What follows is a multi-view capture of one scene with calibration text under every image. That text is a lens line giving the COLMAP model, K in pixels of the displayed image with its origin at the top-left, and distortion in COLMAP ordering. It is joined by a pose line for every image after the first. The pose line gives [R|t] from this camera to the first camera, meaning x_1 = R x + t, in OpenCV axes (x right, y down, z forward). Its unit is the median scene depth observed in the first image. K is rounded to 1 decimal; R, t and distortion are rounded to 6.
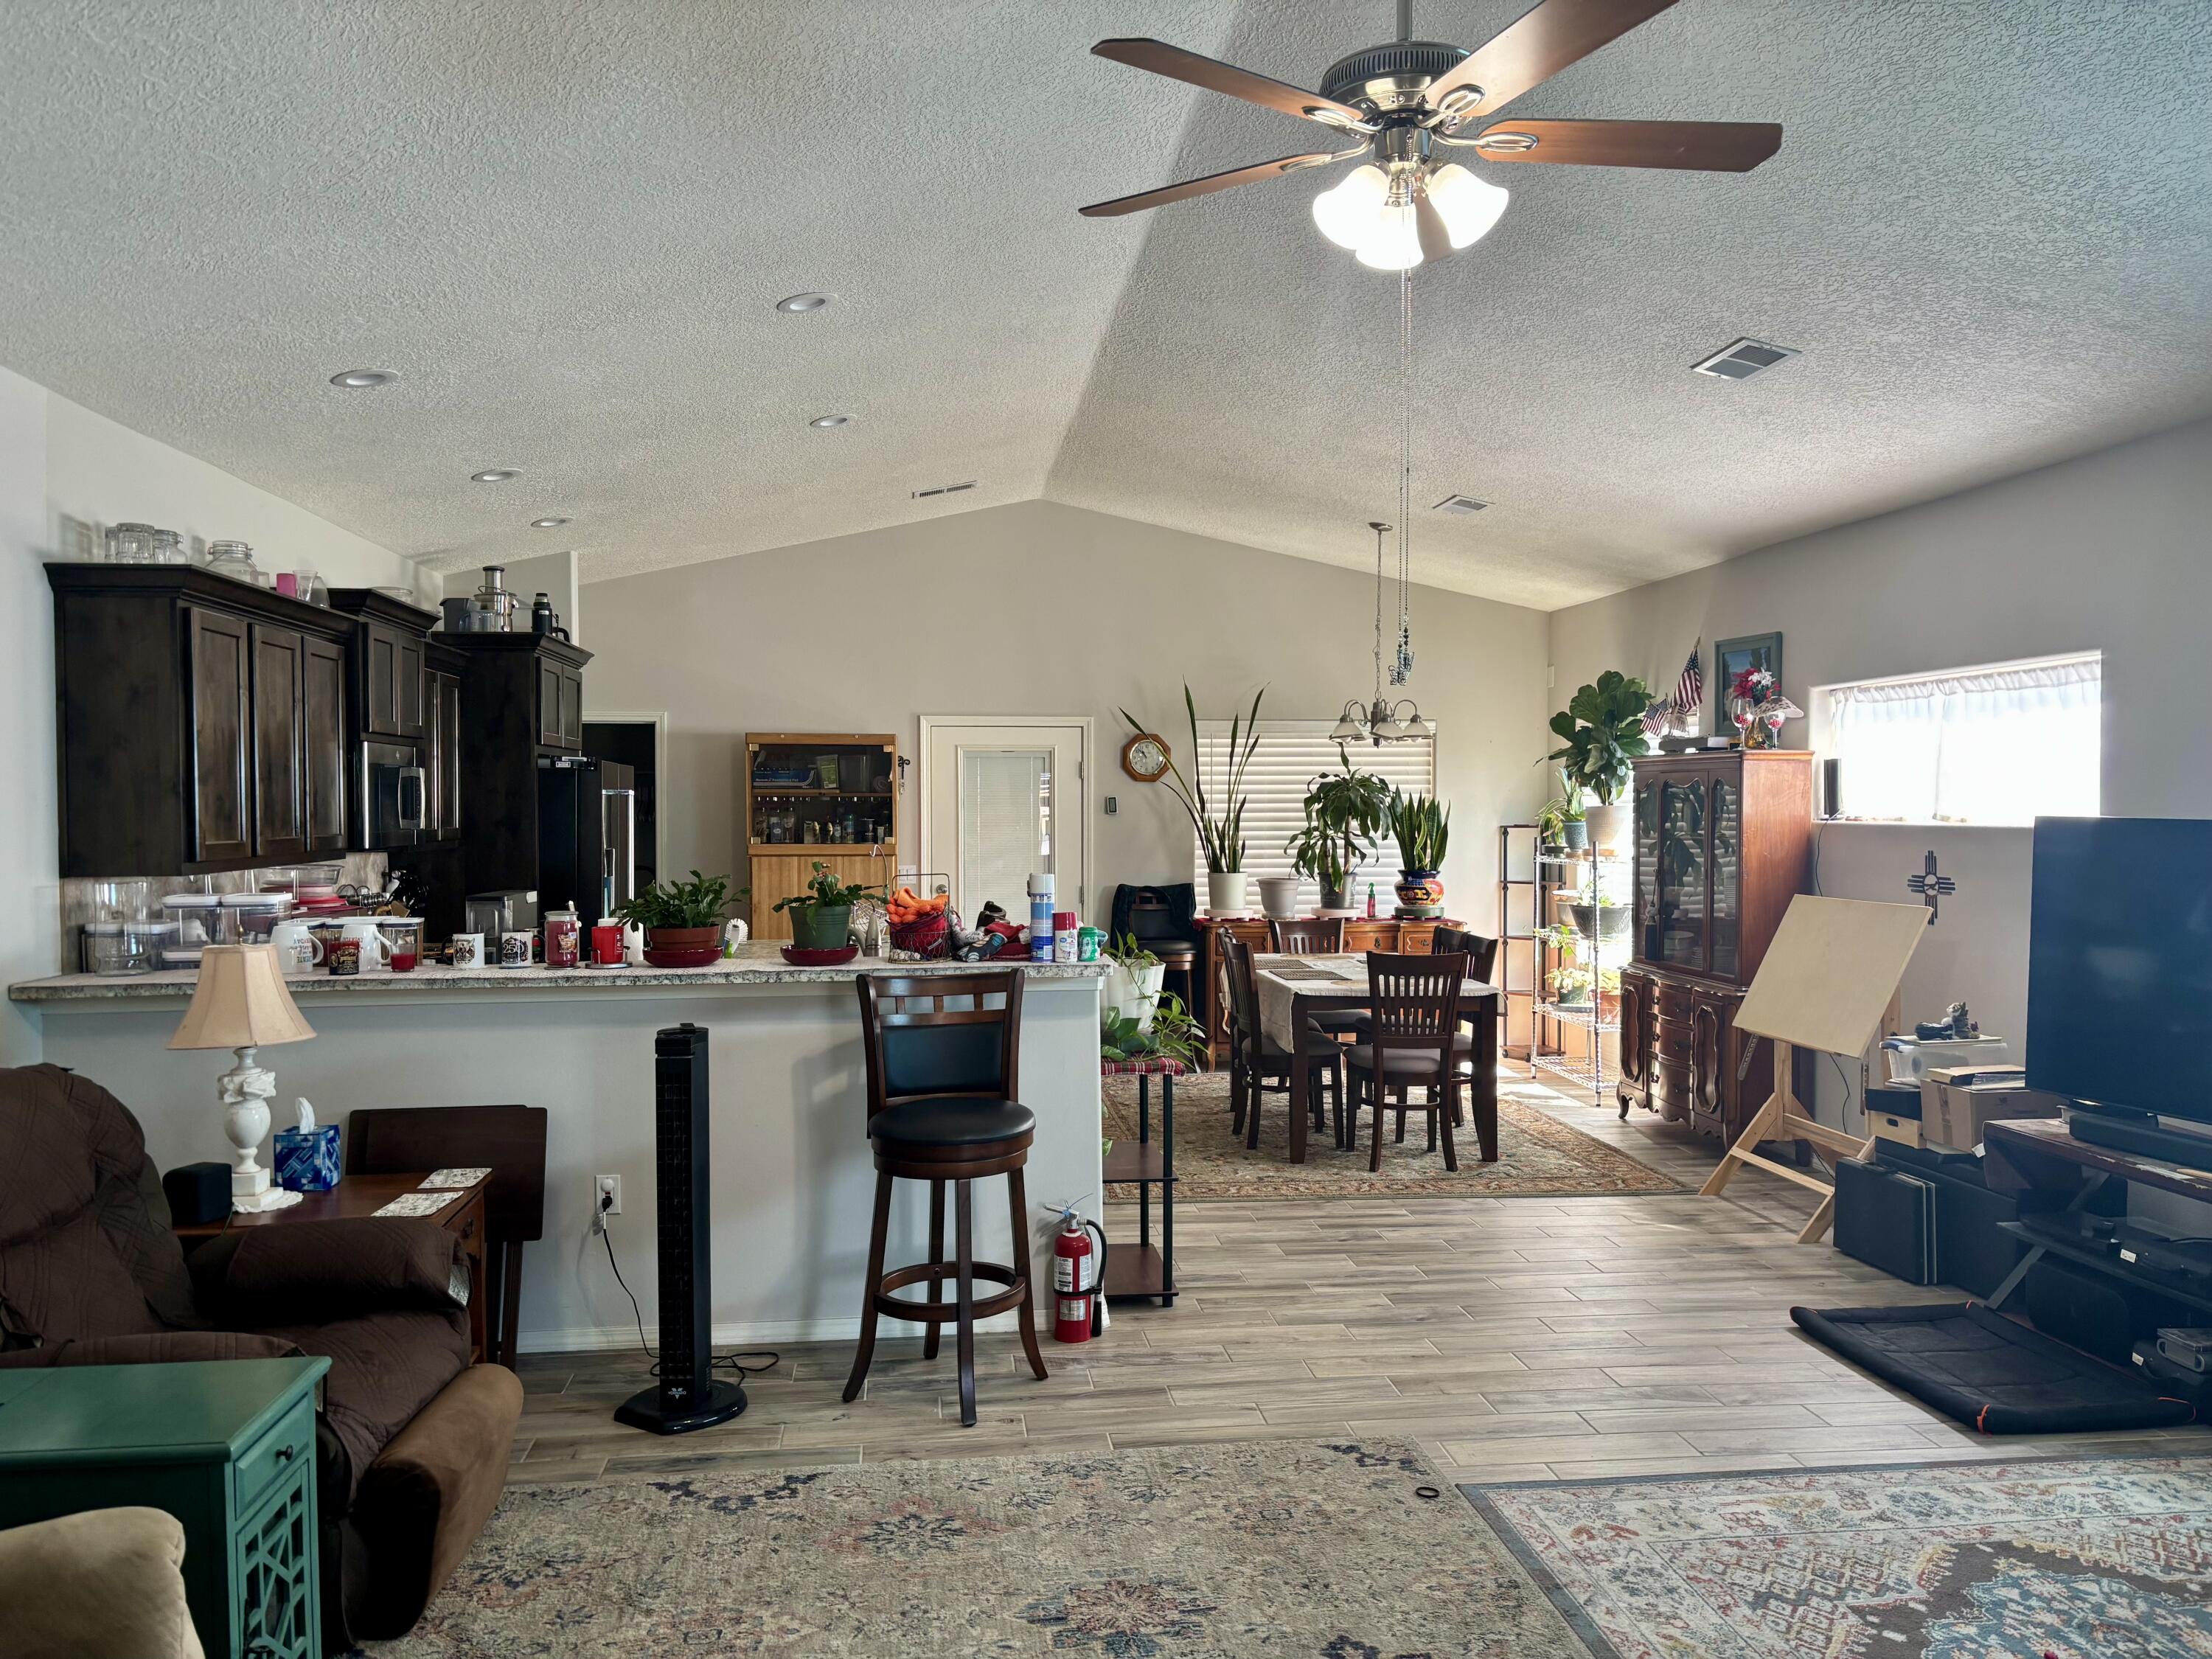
lens RADIAL K [[1699.9, 0, 1107.5], [0, 1699.9, 837.8], [0, 0, 1]] dist [0.043180, -0.055995]
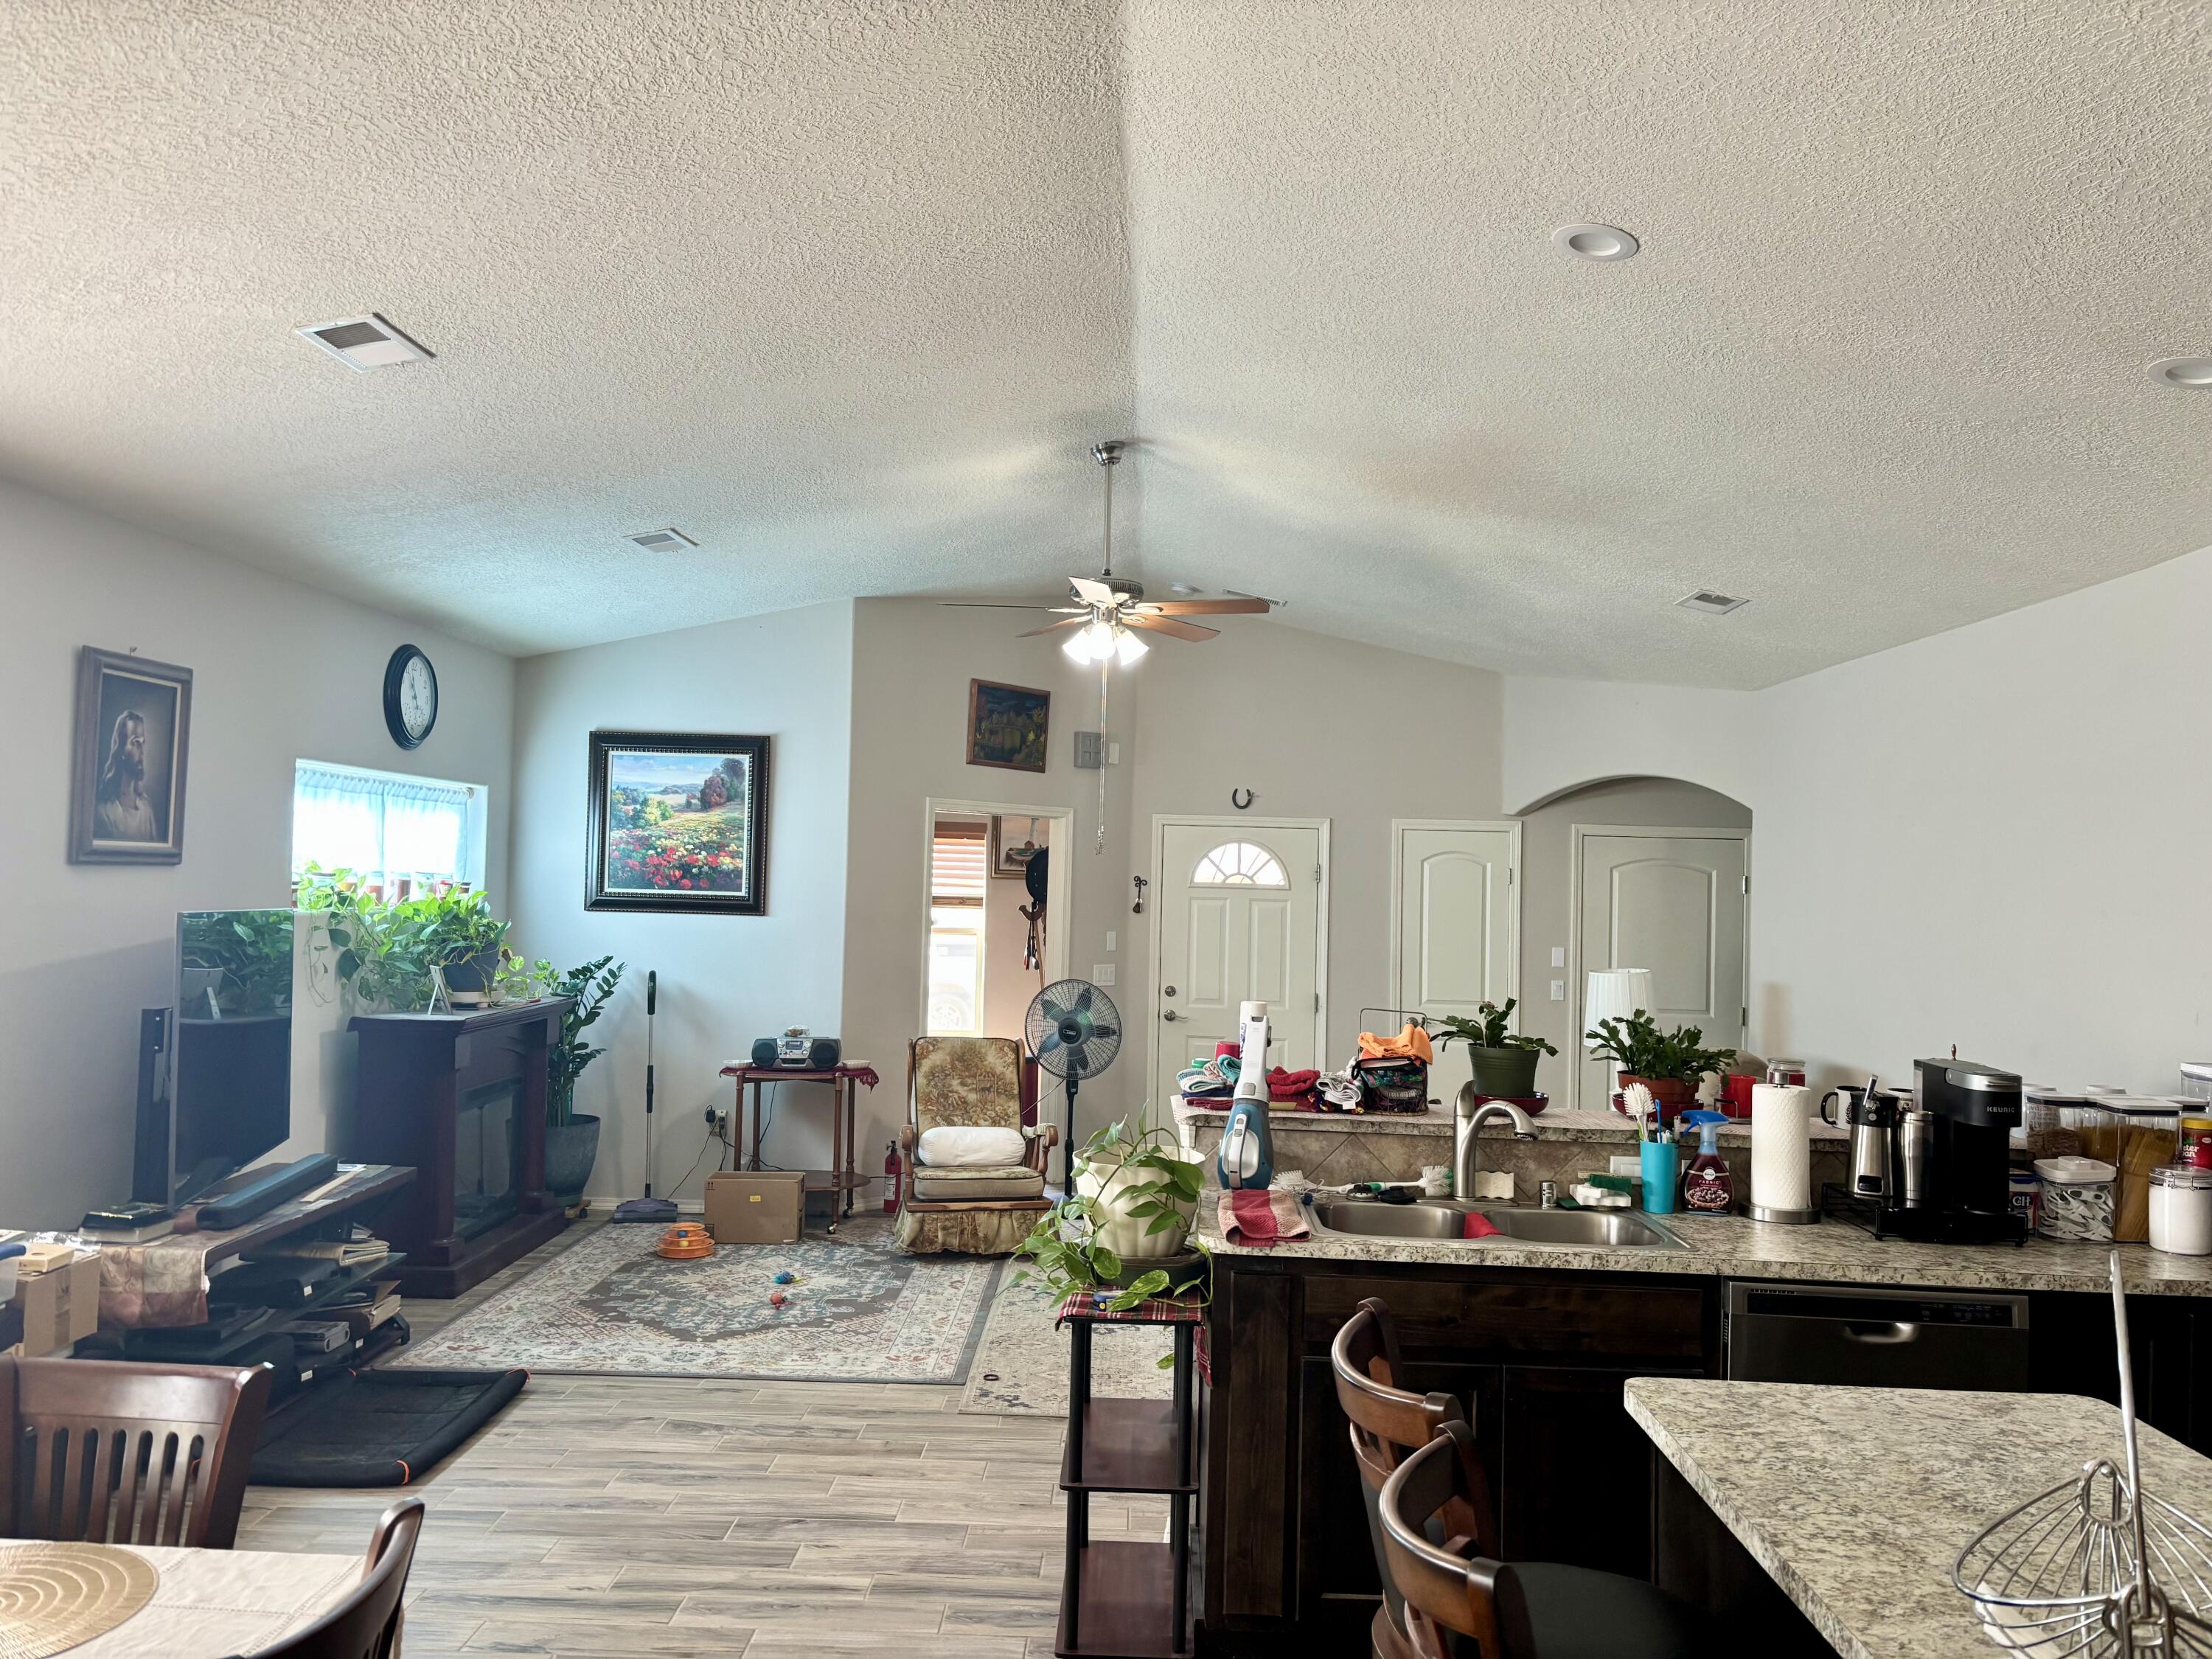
lens RADIAL K [[1657.1, 0, 1077.4], [0, 1657.1, 838.7], [0, 0, 1]] dist [0.017466, 0.005755]
pose [[-0.986904, -0.017966, 0.160308, -0.079101], [-0.019461, 0.999780, -0.007761, -0.053850], [-0.160133, -0.010779, -0.987037, 1.761408]]
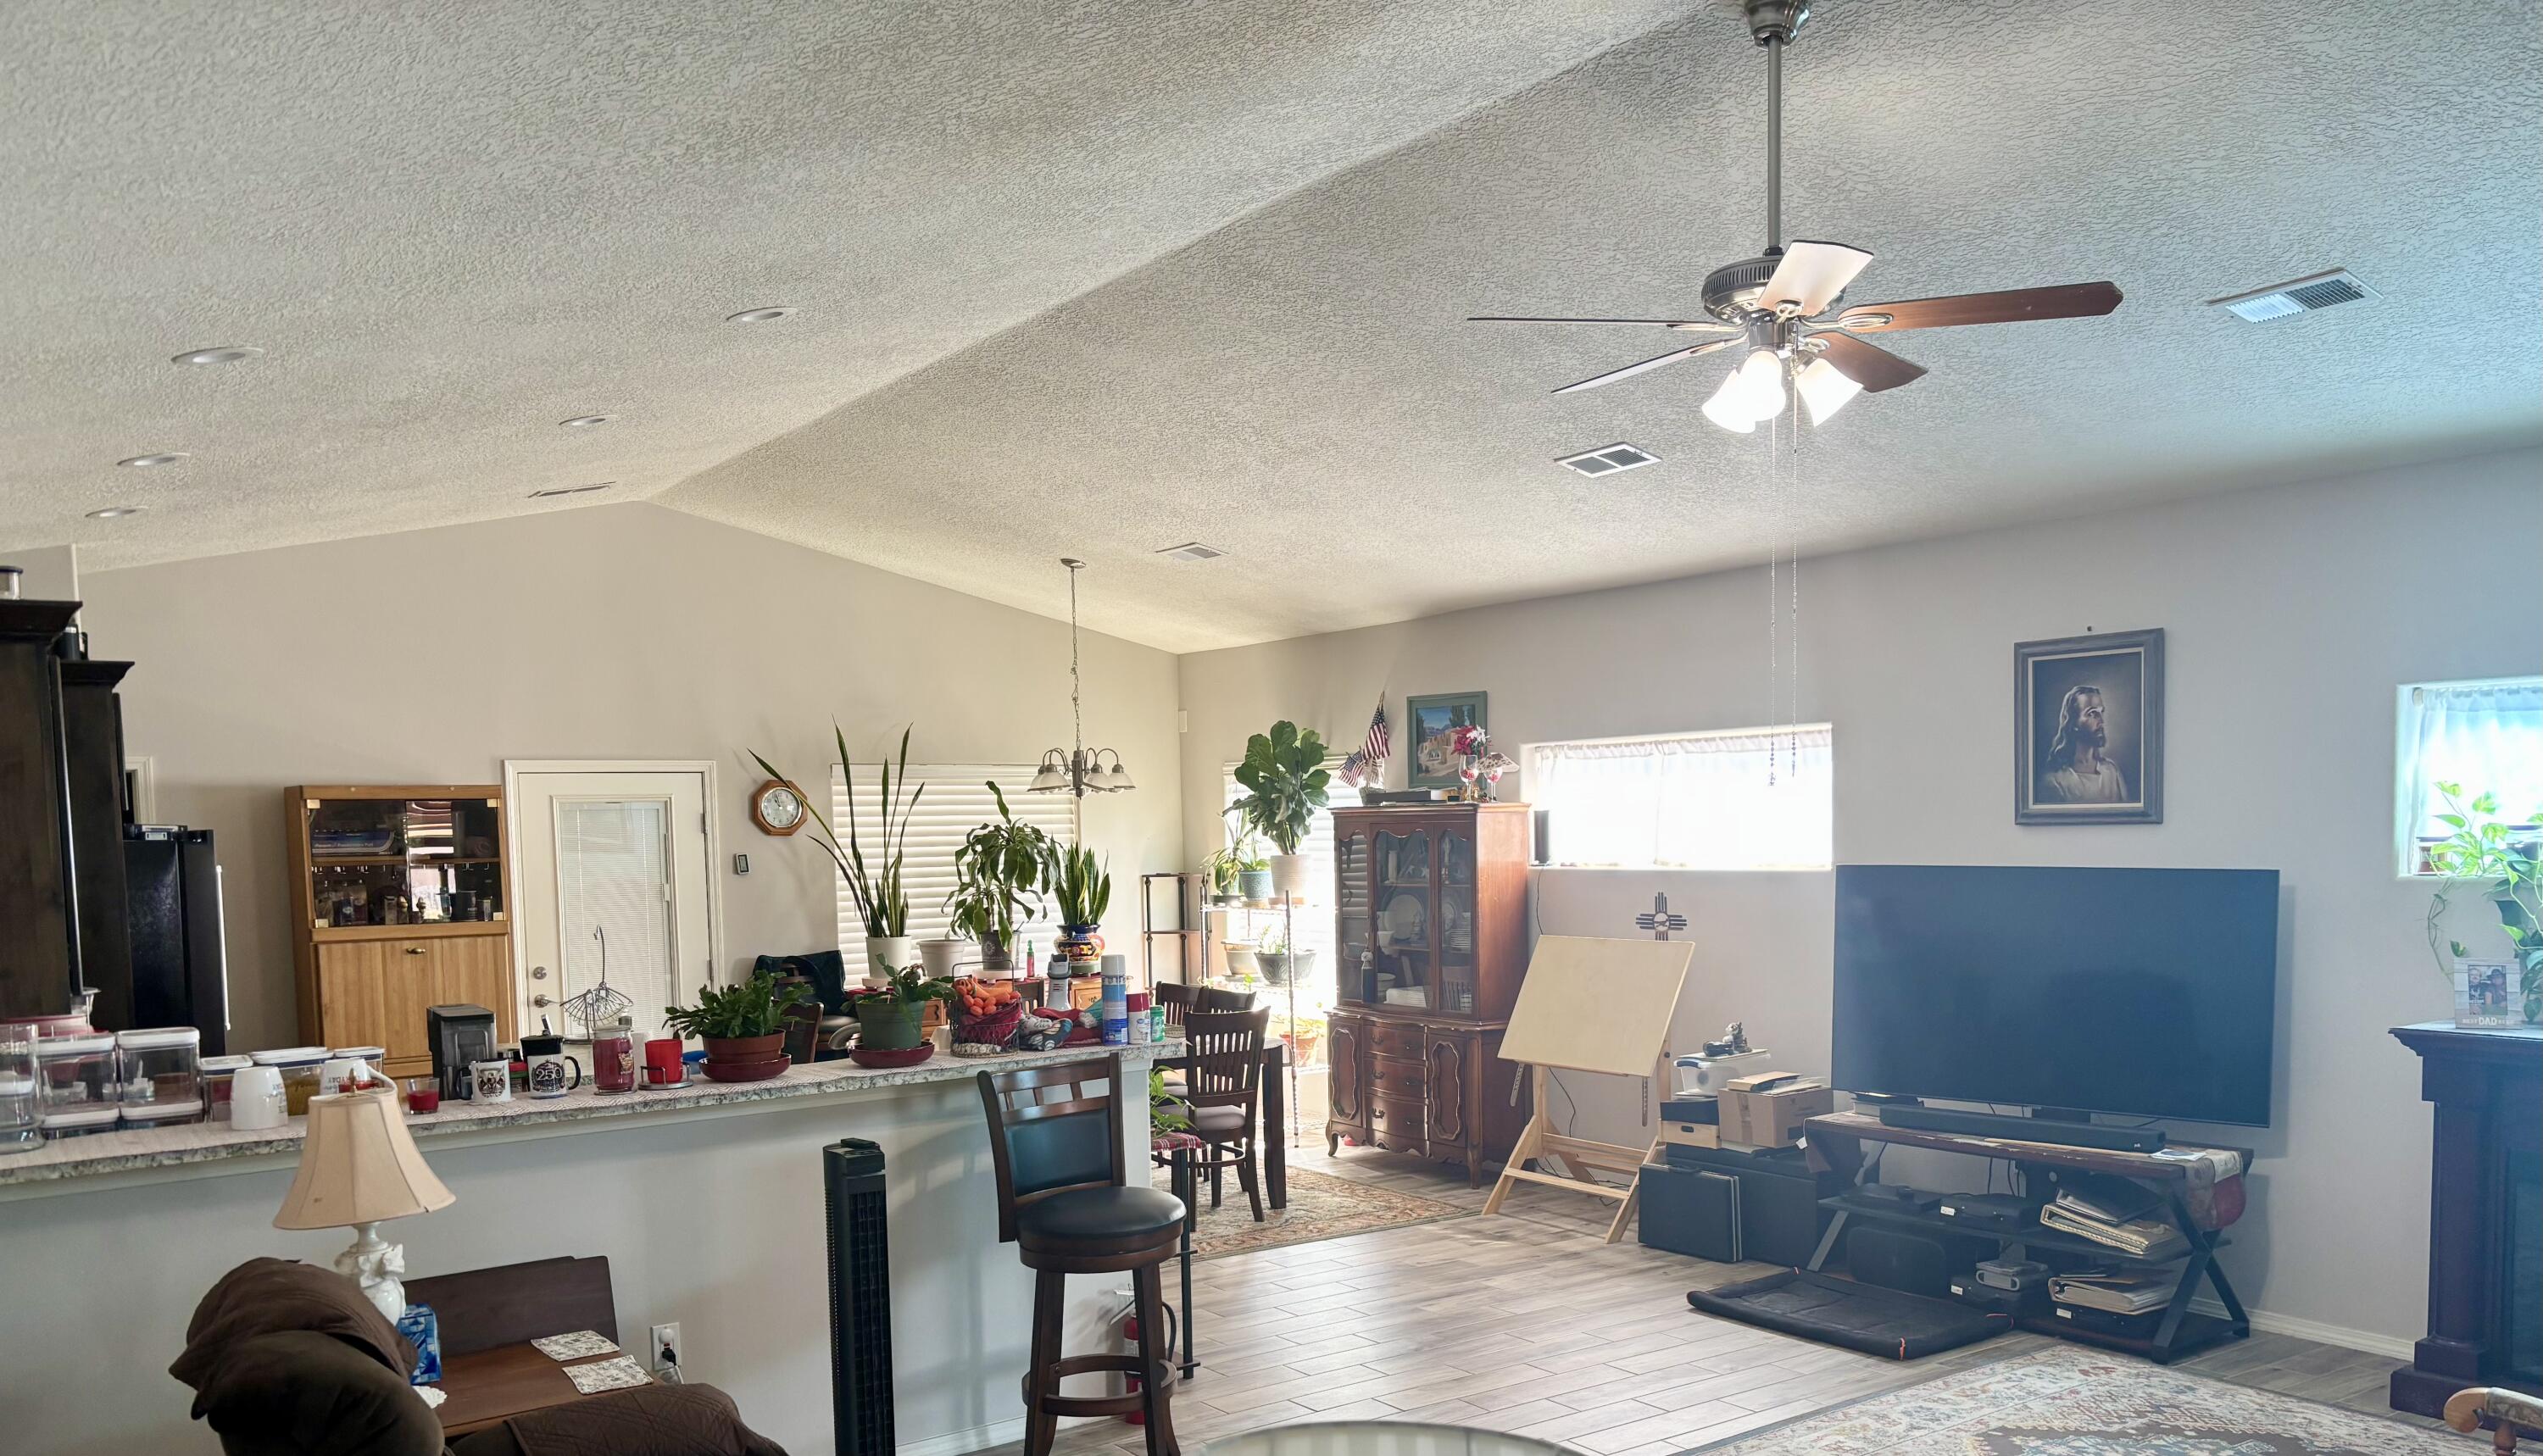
lens RADIAL K [[1937.8, 0, 1299.9], [0, 1937.8, 979.0], [0, 0, 1]] dist [0.061205, -0.087464]
pose [[0.873108, -0.056522, 0.484239, -0.451190], [0.029191, 0.997535, 0.063804, -0.030798], [-0.486652, -0.041572, 0.872606, -0.022427]]
